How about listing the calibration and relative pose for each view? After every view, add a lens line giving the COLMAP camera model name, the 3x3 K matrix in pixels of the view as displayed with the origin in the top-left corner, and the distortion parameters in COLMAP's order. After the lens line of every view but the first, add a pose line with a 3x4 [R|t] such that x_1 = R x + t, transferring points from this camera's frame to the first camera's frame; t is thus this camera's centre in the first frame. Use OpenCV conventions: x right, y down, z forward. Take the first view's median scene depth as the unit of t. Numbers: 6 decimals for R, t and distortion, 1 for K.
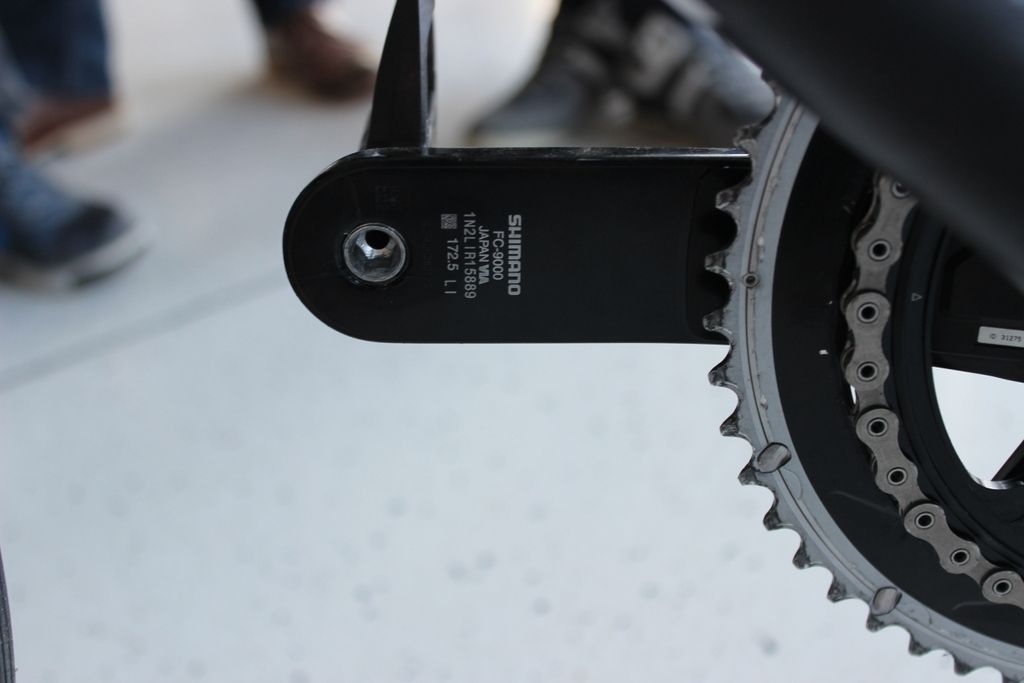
lens RADIAL K [[1455.9, 0, 512.0], [0, 1455.9, 341.5], [0, 0, 1]] dist [-0.007462, 0.035915]
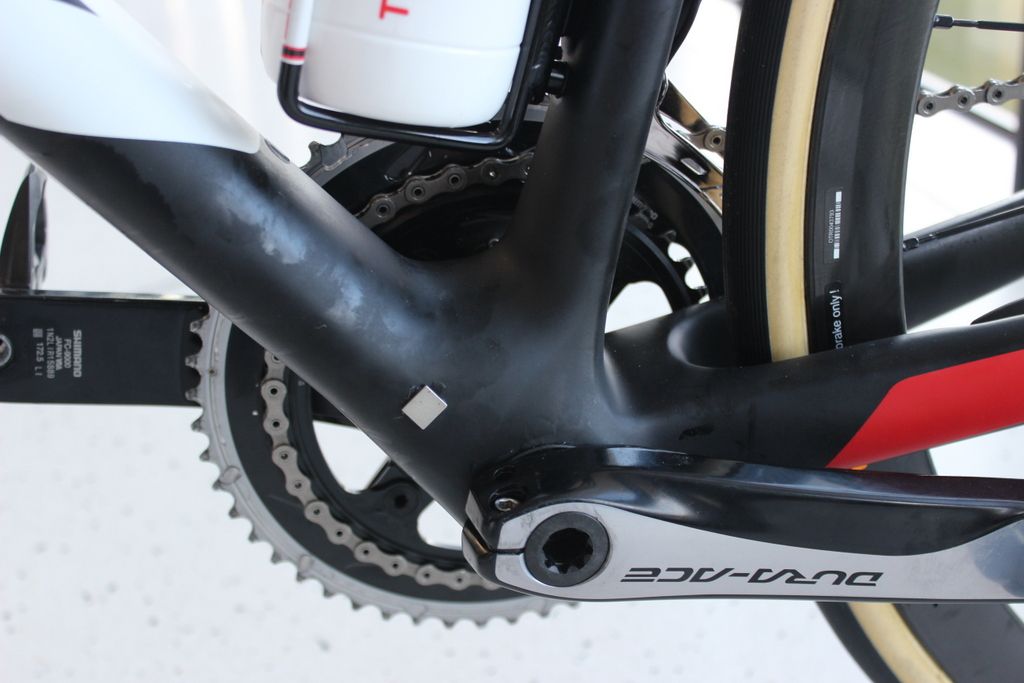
lens RADIAL K [[1455.9, 0, 512.0], [0, 1455.9, 341.5], [0, 0, 1]] dist [-0.007462, 0.035915]
pose [[0.979676, 0.029488, 0.198406, 0.162024], [-0.017673, 0.997978, -0.061059, 0.022040], [-0.199805, 0.056312, 0.978216, -0.776413]]
